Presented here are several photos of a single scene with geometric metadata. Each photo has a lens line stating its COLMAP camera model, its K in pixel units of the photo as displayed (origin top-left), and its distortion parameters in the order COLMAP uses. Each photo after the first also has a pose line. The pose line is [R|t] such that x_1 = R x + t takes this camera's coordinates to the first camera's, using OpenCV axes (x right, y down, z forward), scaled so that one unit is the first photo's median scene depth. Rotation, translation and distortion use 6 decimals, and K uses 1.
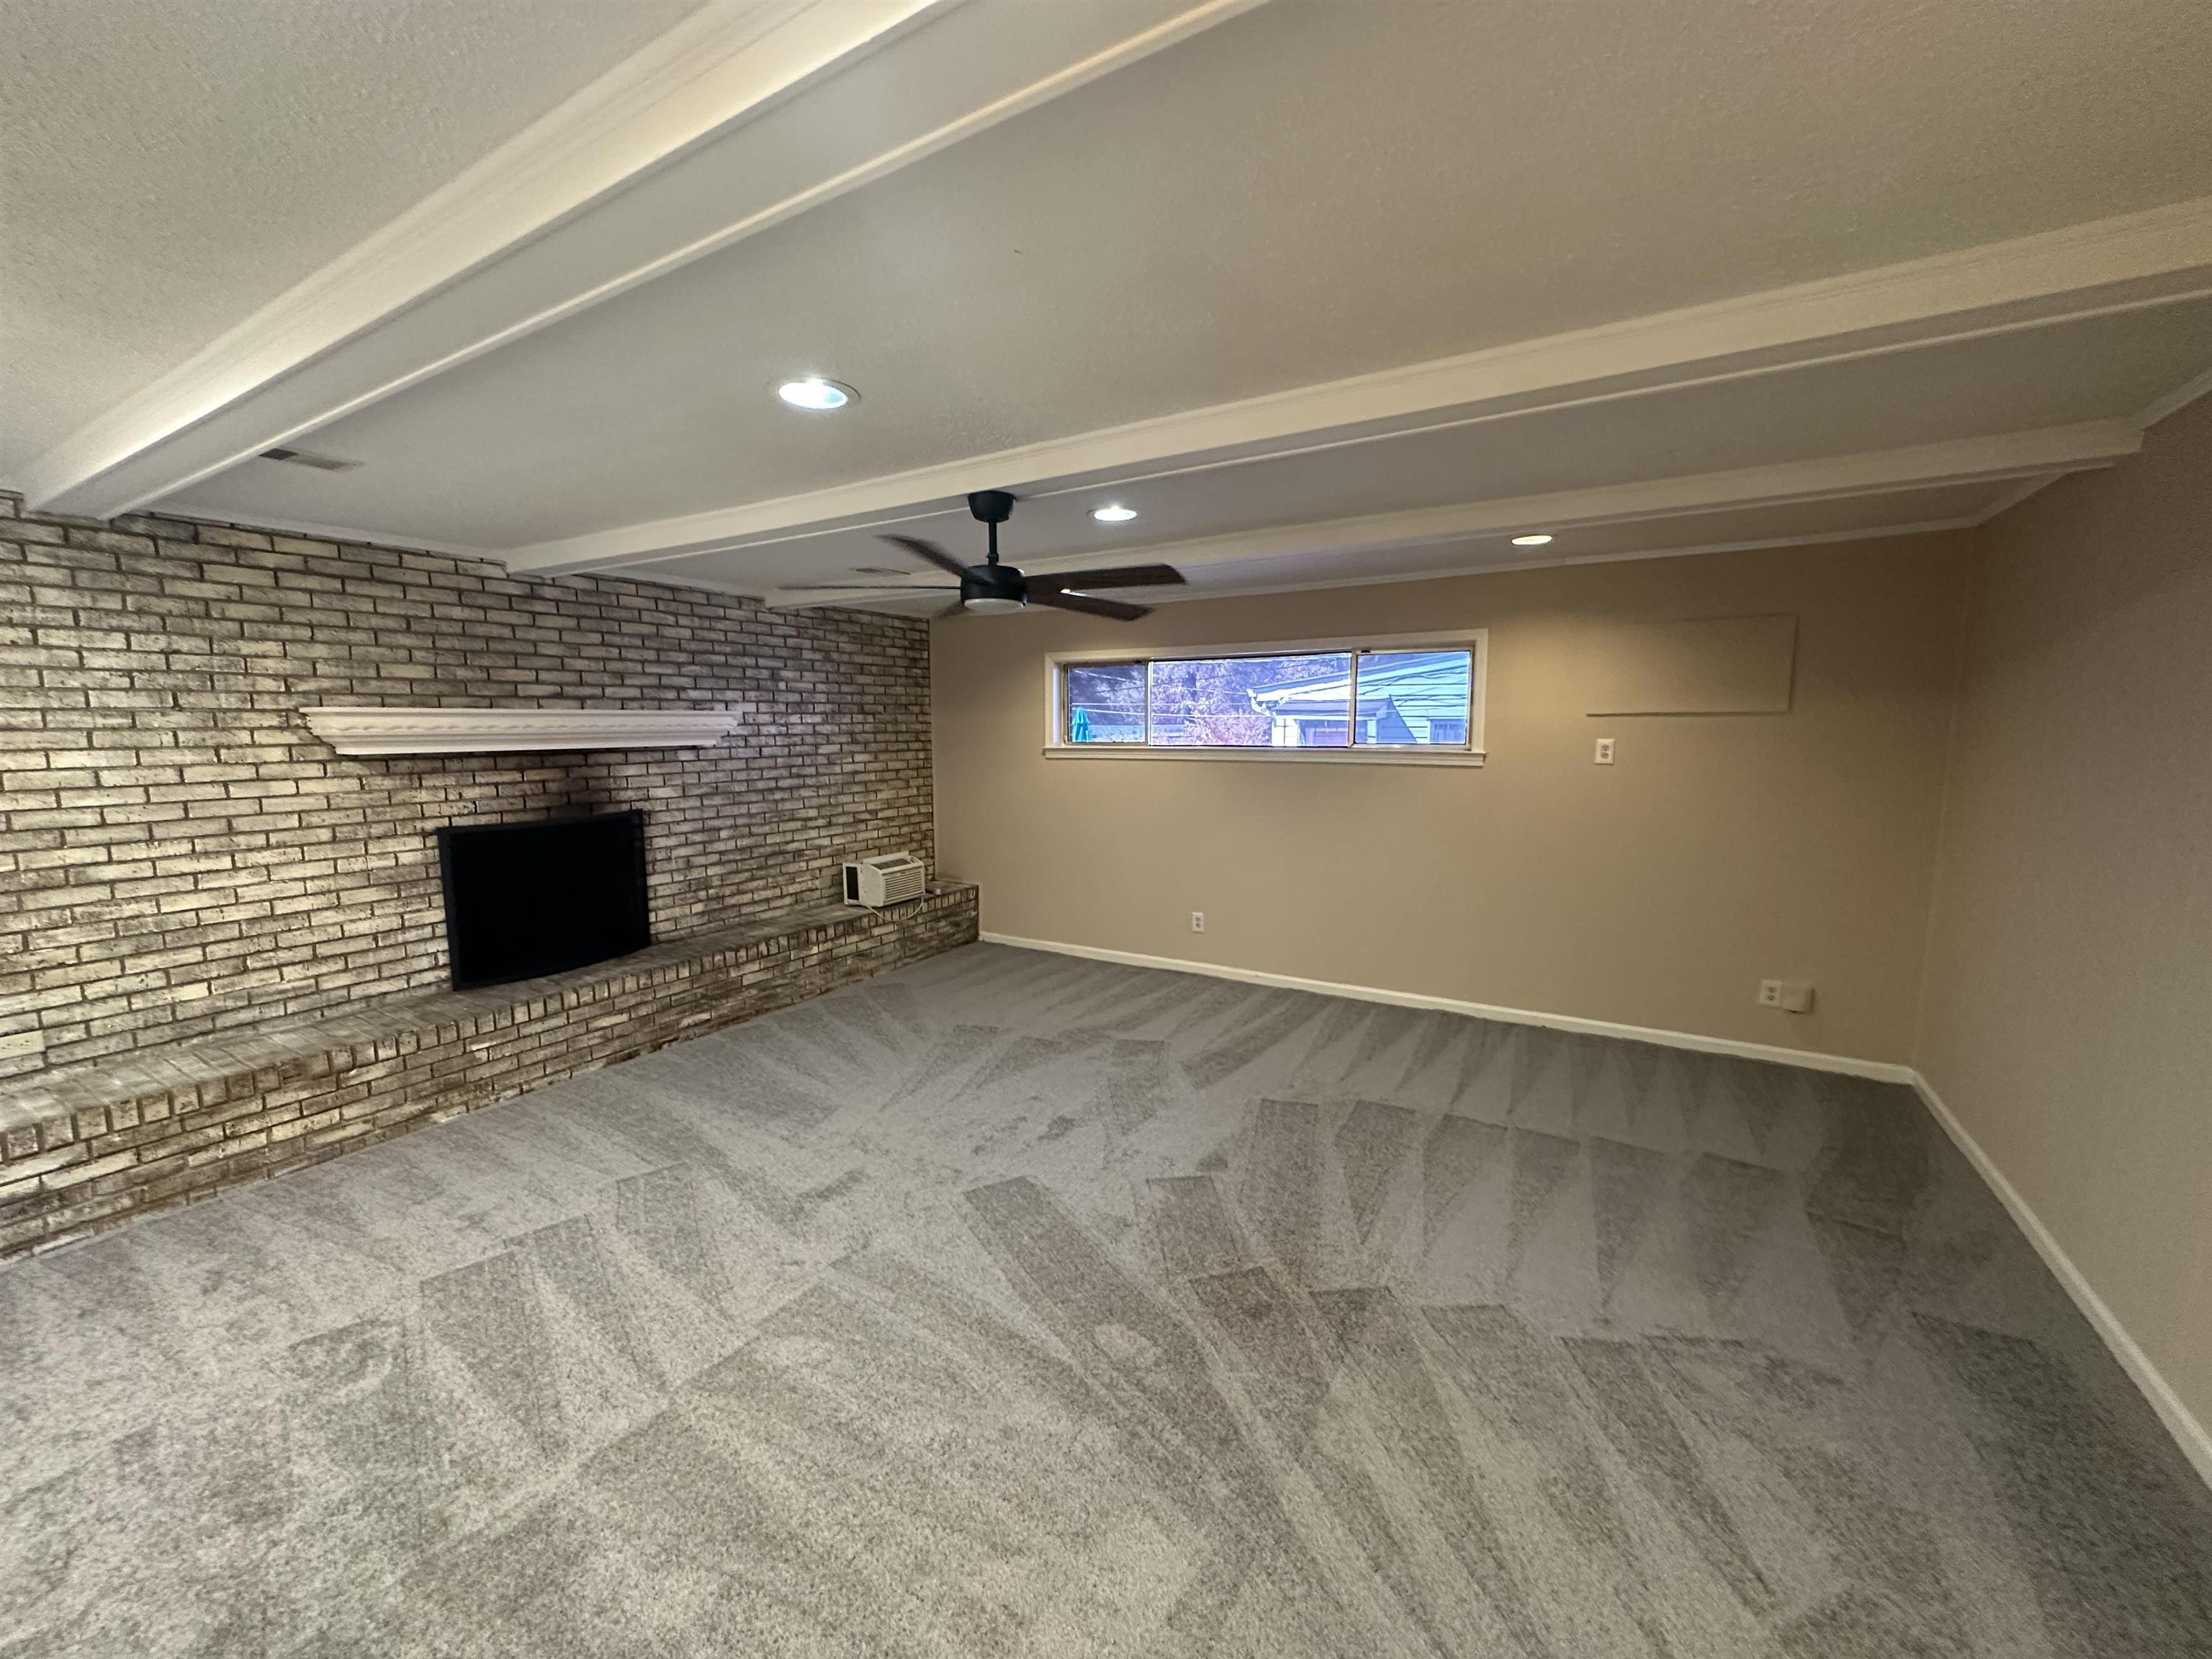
lens RADIAL K [[884.0, 0, 1104.9], [0, 884.0, 829.9], [0, 0, 1]] dist [-0.002128, 0.000735]
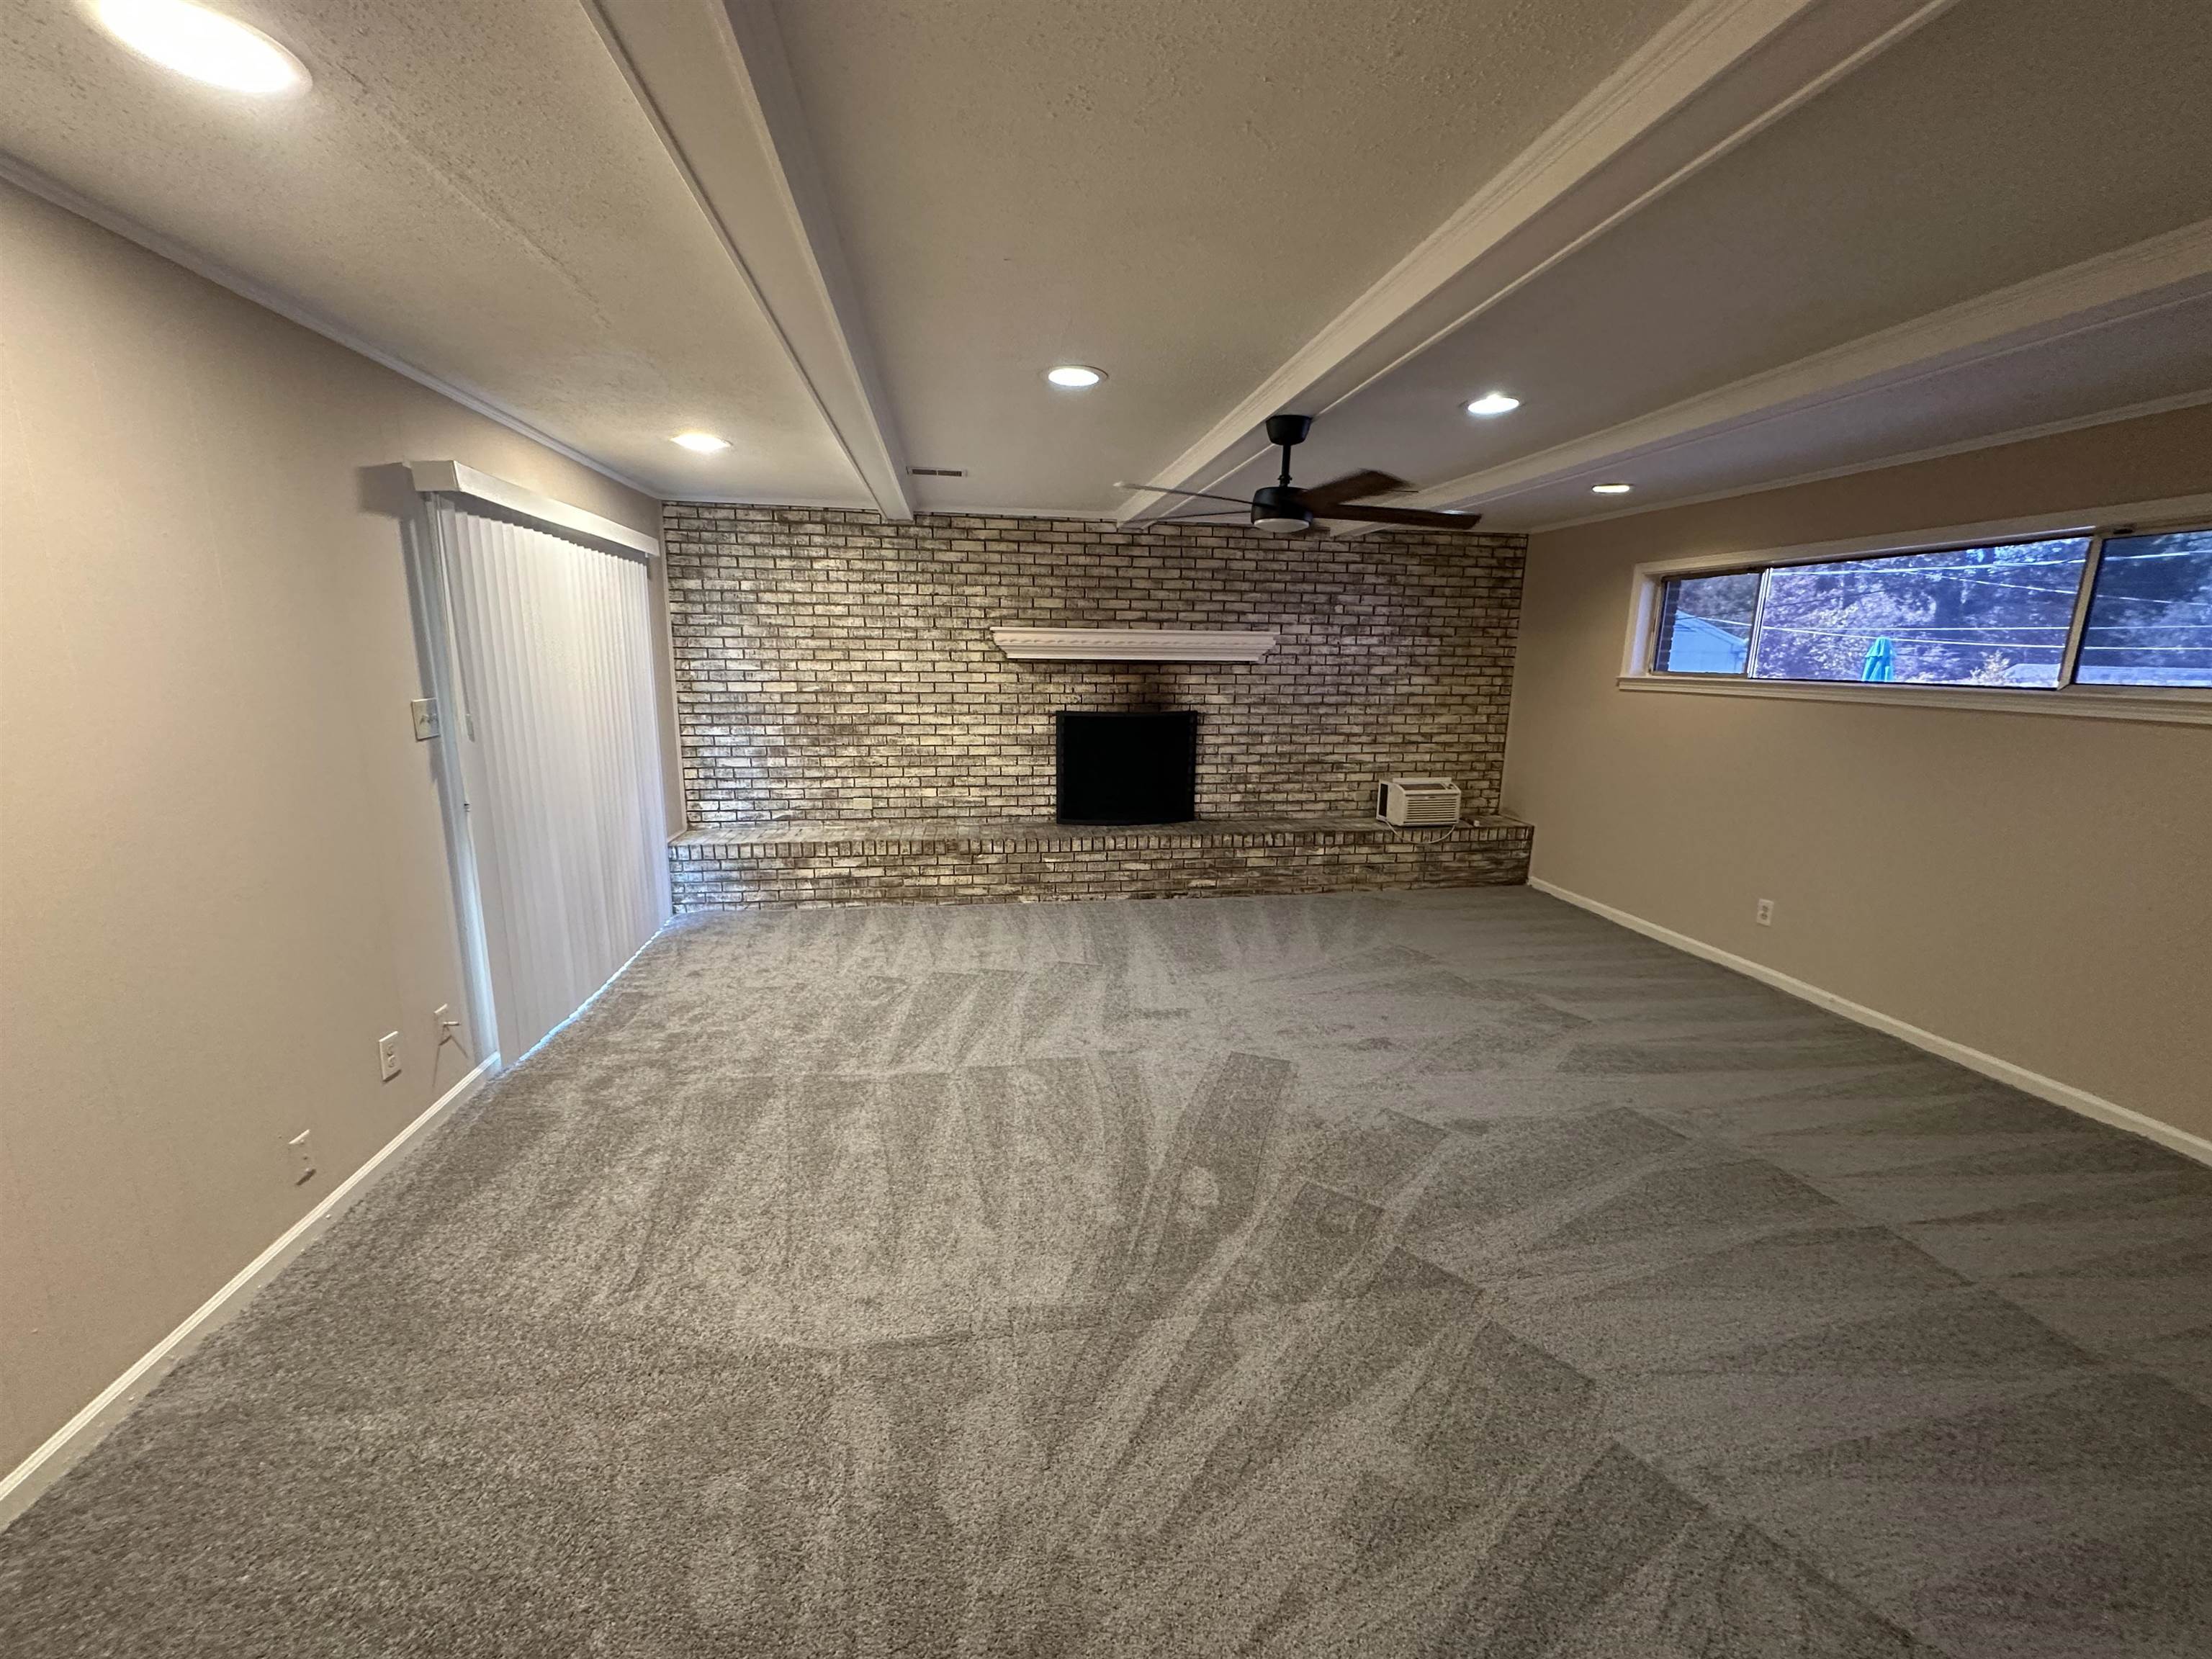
lens RADIAL K [[884.0, 0, 1104.9], [0, 884.0, 829.9], [0, 0, 1]] dist [-0.002128, 0.000735]
pose [[0.647406, 0.165327, -0.743997, 0.377758], [-0.108636, 0.986239, 0.124624, 0.000794], [0.754363, 0.000143, 0.656458, 0.084212]]
